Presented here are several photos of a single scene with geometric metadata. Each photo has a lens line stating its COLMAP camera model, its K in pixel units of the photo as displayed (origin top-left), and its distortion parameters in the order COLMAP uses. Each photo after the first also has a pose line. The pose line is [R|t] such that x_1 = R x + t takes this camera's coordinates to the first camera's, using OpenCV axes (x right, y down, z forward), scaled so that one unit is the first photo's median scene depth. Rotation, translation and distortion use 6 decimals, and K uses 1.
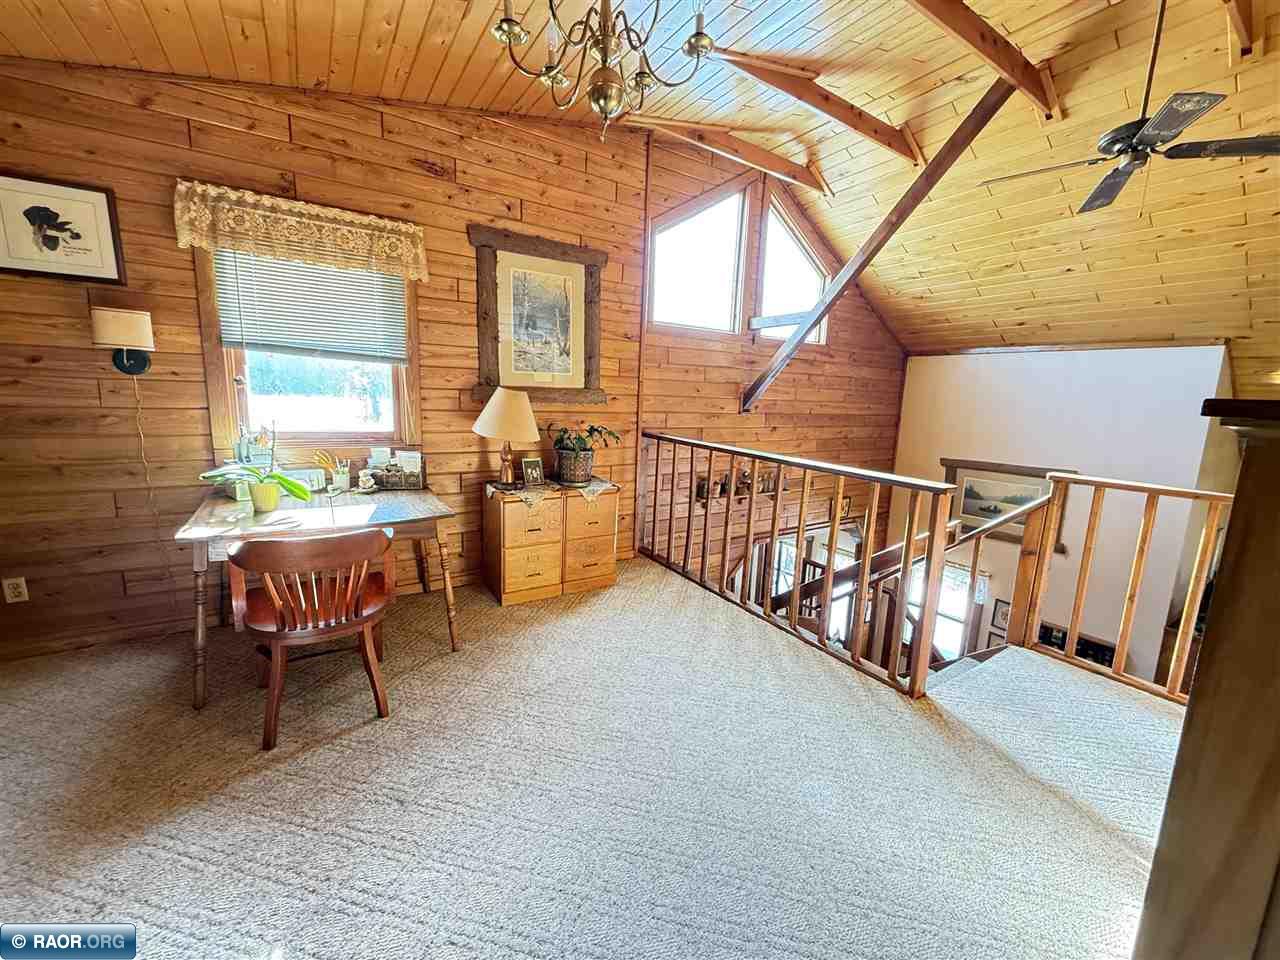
lens RADIAL K [[511.0, 0, 636.7], [0, 511.0, 481.1], [0, 0, 1]] dist [0.000506, -0.000125]
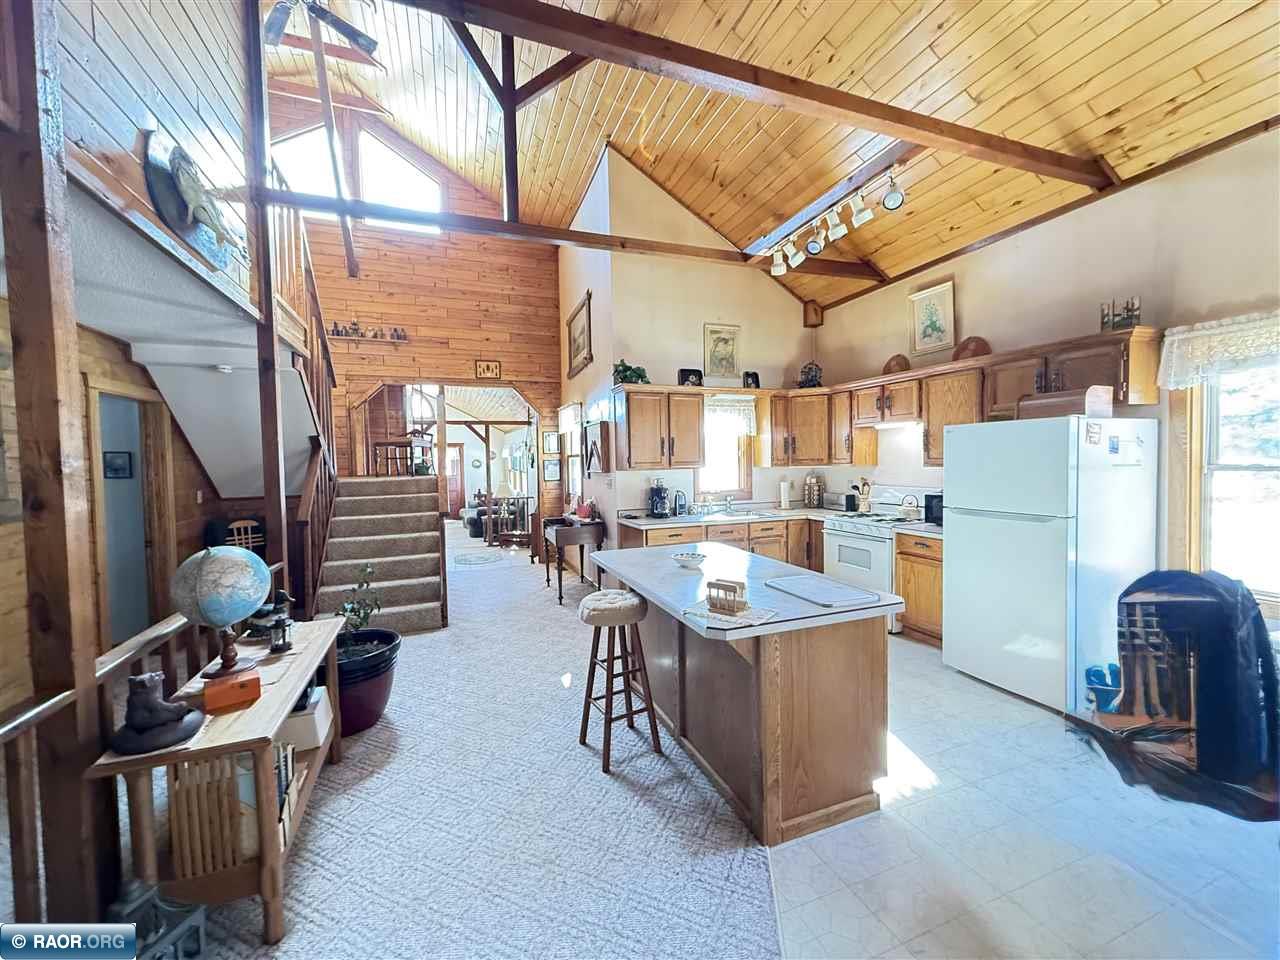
lens RADIAL K [[511.0, 0, 637.2], [0, 511.0, 479.7], [0, 0, 1]] dist [0.000506, -0.000125]
pose [[0.975319, -0.044965, -0.216172, 1.246842], [0.015805, 0.990750, -0.134773, 0.601597], [0.220233, 0.128030, 0.967009, -0.063933]]
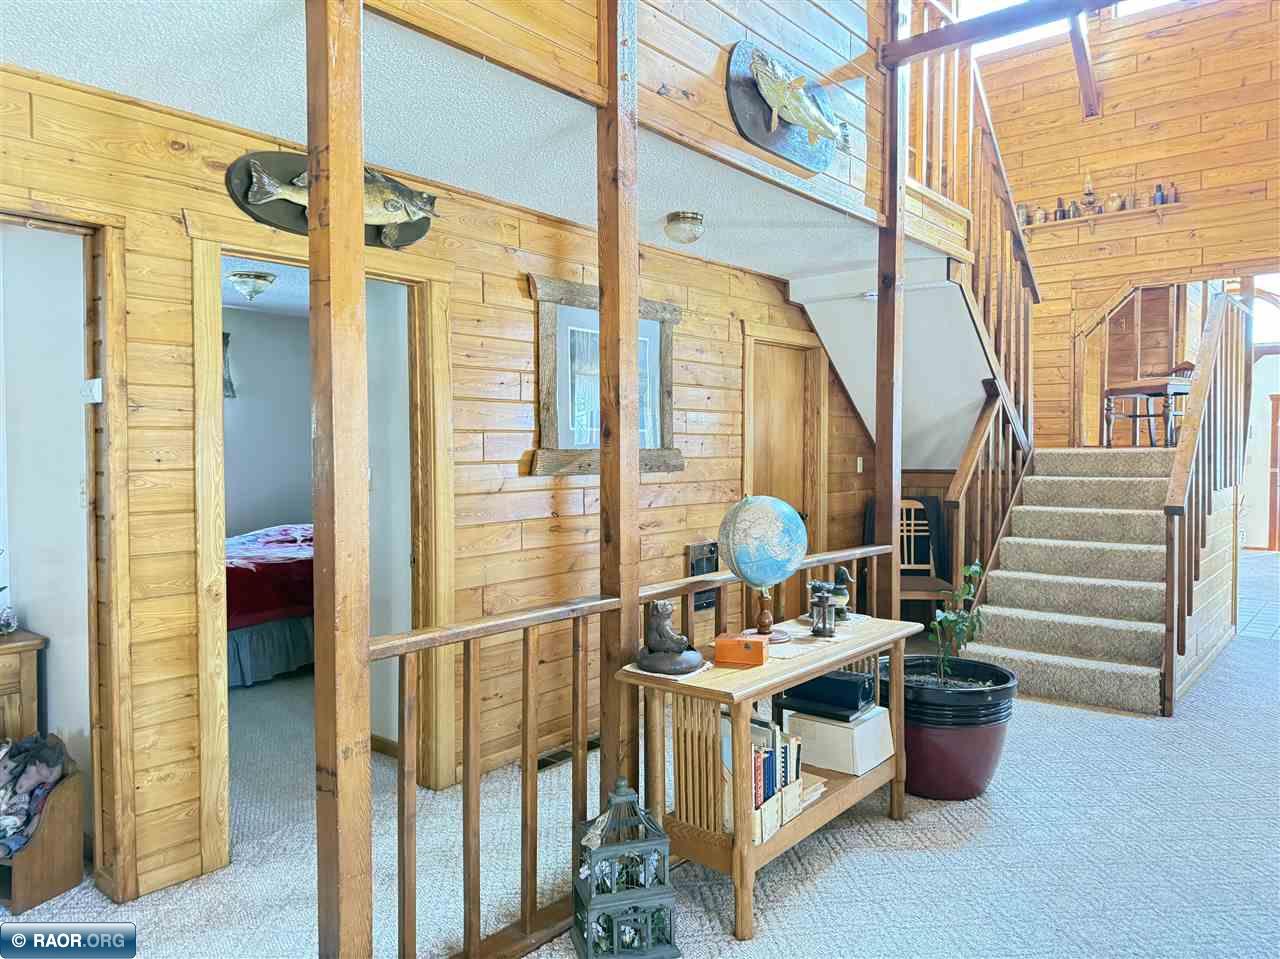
lens RADIAL K [[895.8, 0, 633.9], [0, 895.8, 475.3], [0, 0, 1]] dist [0.056510, -0.060812]
pose [[0.288265, -0.007986, -0.957517, 1.418329], [-0.149592, 0.987312, -0.053270, 0.628475], [0.945793, 0.158593, 0.283413, 0.001312]]
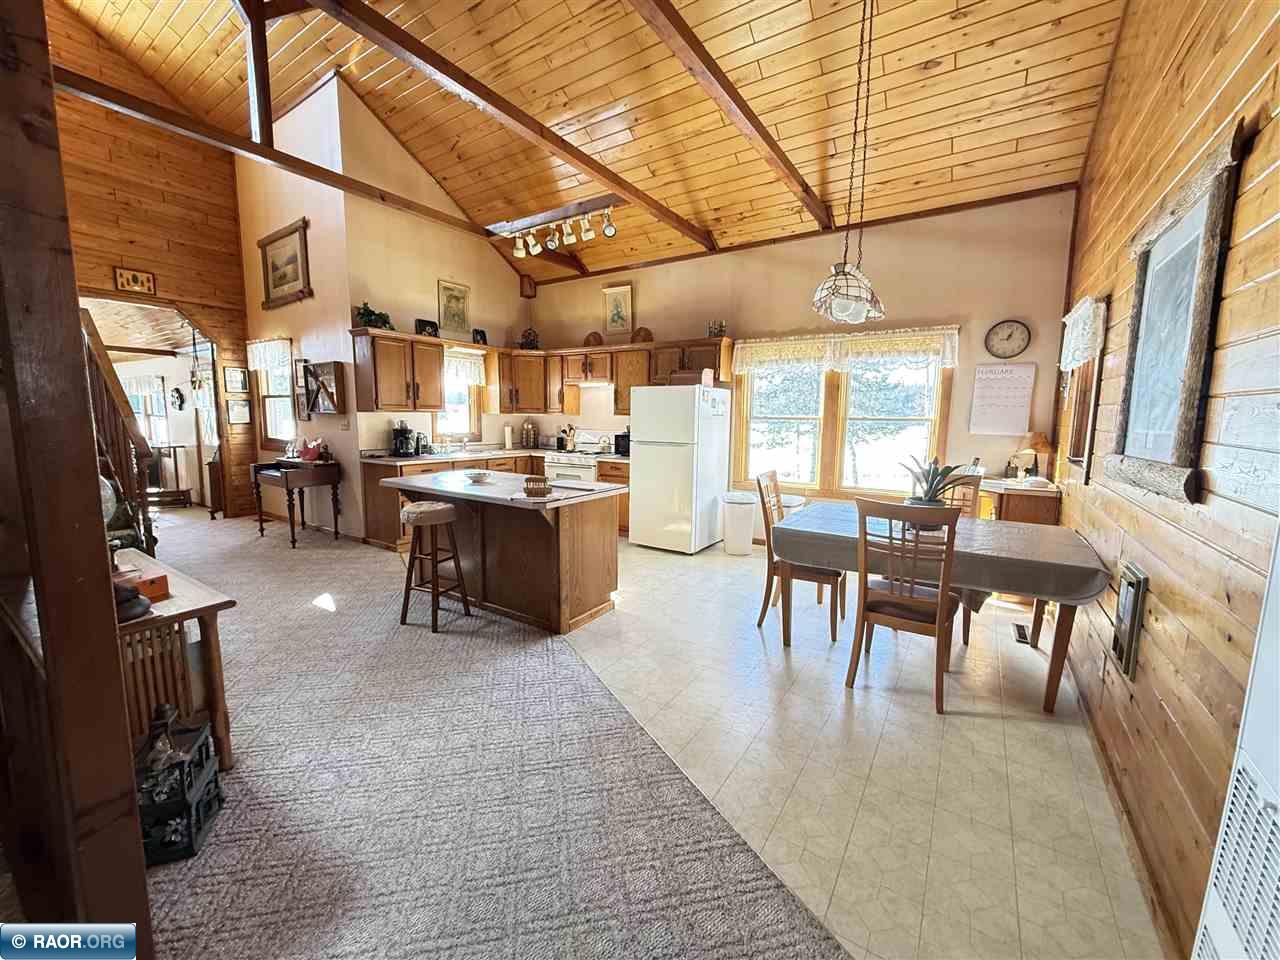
lens RADIAL K [[511.0, 0, 638.2], [0, 511.0, 480.3], [0, 0, 1]] dist [0.000506, -0.000125]
pose [[0.916679, -0.071994, 0.393085, 1.082694], [0.085263, 0.996224, -0.016374, 0.655407], [-0.390422, 0.048525, 0.919356, -0.286740]]
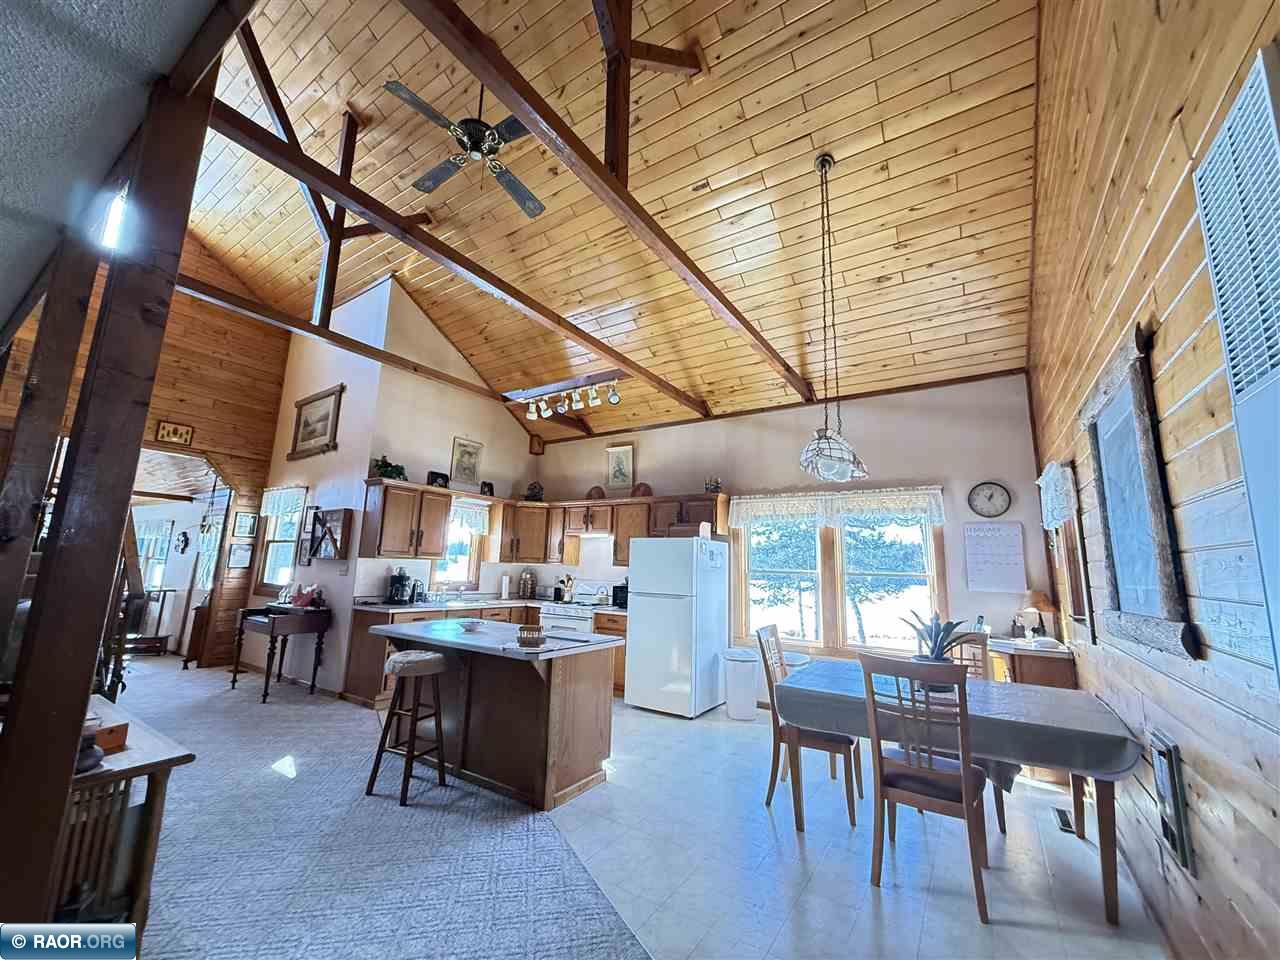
lens RADIAL K [[511.0, 0, 638.1], [0, 511.0, 480.3], [0, 0, 1]] dist [0.000506, -0.000125]
pose [[0.916490, 0.064025, 0.394902, 1.078886], [0.066854, 0.948719, -0.308970, 0.663409], [-0.394433, 0.309569, 0.865211, -0.298382]]
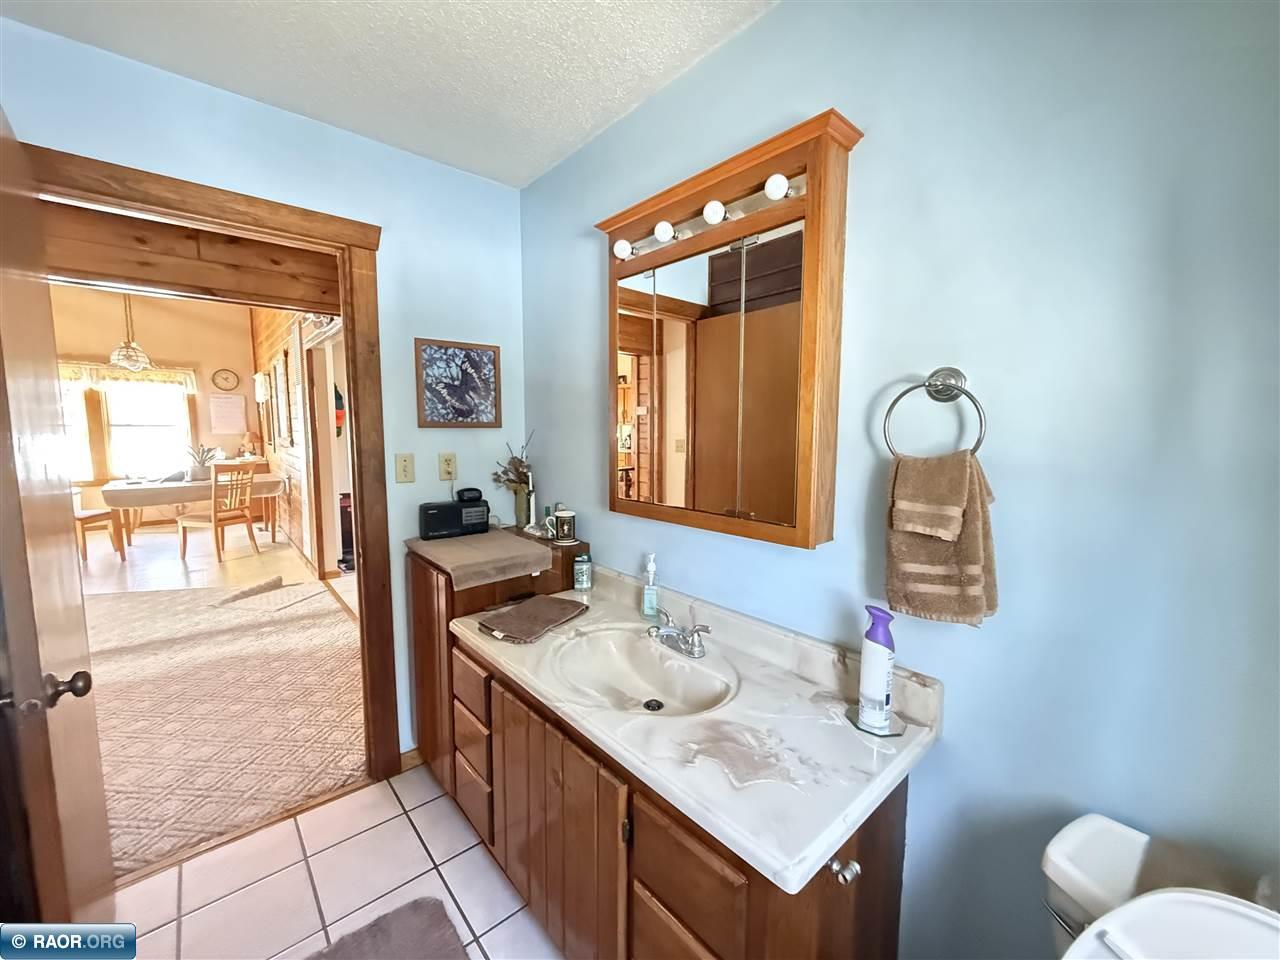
lens RADIAL K [[511.0, 0, 640.1], [0, 511.0, 476.4], [0, 0, 1]] dist [0.000506, -0.000125]
pose [[-0.138315, -0.128653, 0.981997, 0.270886], [0.159500, 0.975690, 0.150293, 0.709329], [-0.977460, 0.177416, -0.114432, -0.750094]]
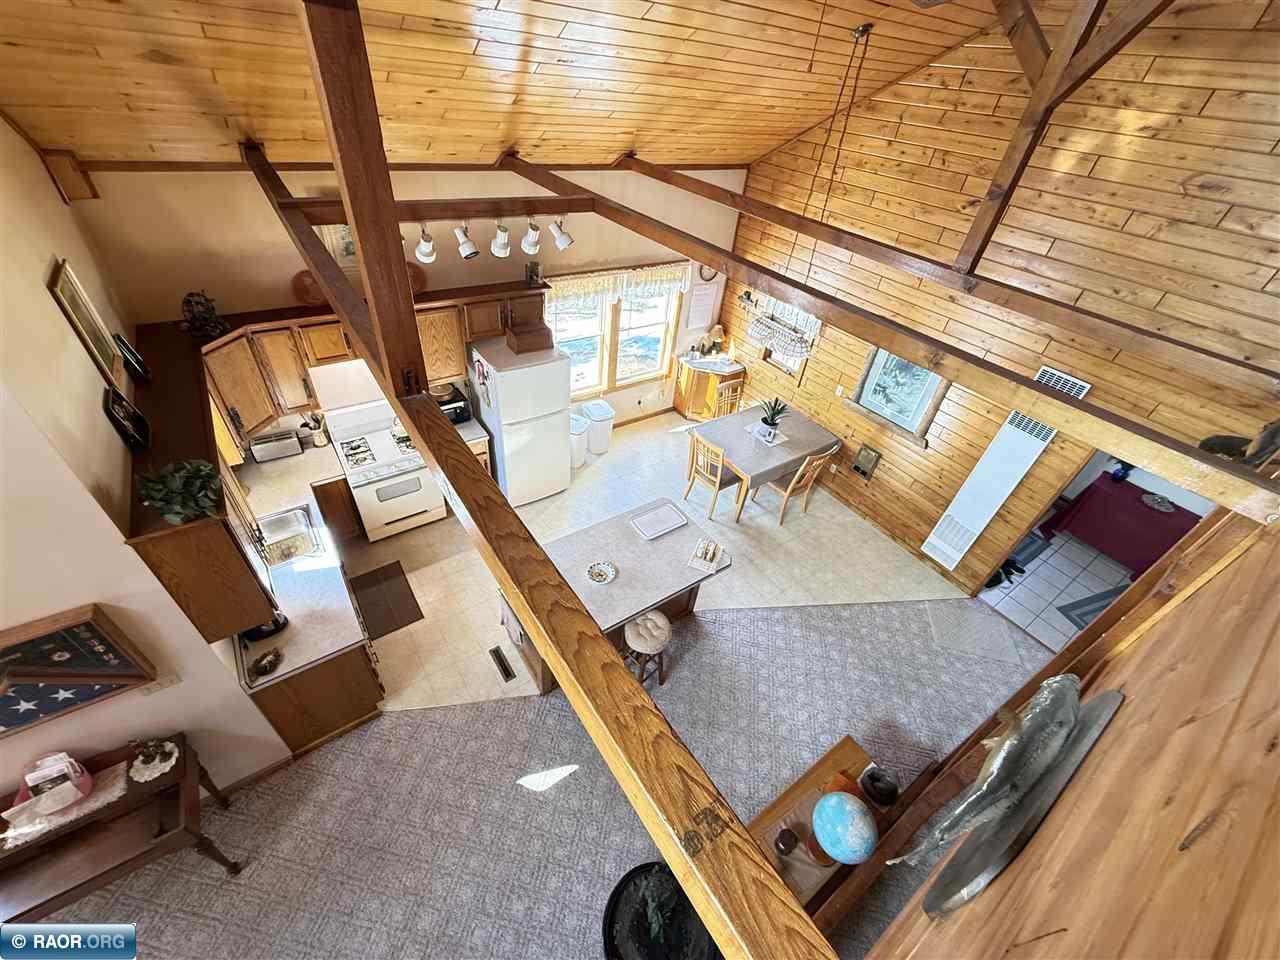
lens RADIAL K [[511.0, 0, 639.3], [0, 511.0, 479.6], [0, 0, 1]] dist [0.000506, -0.000125]
pose [[-0.028555, -0.659034, 0.751571, 0.646053], [0.075999, 0.748270, 0.659027, -0.042619], [-0.996699, 0.075937, 0.028720, 0.463835]]
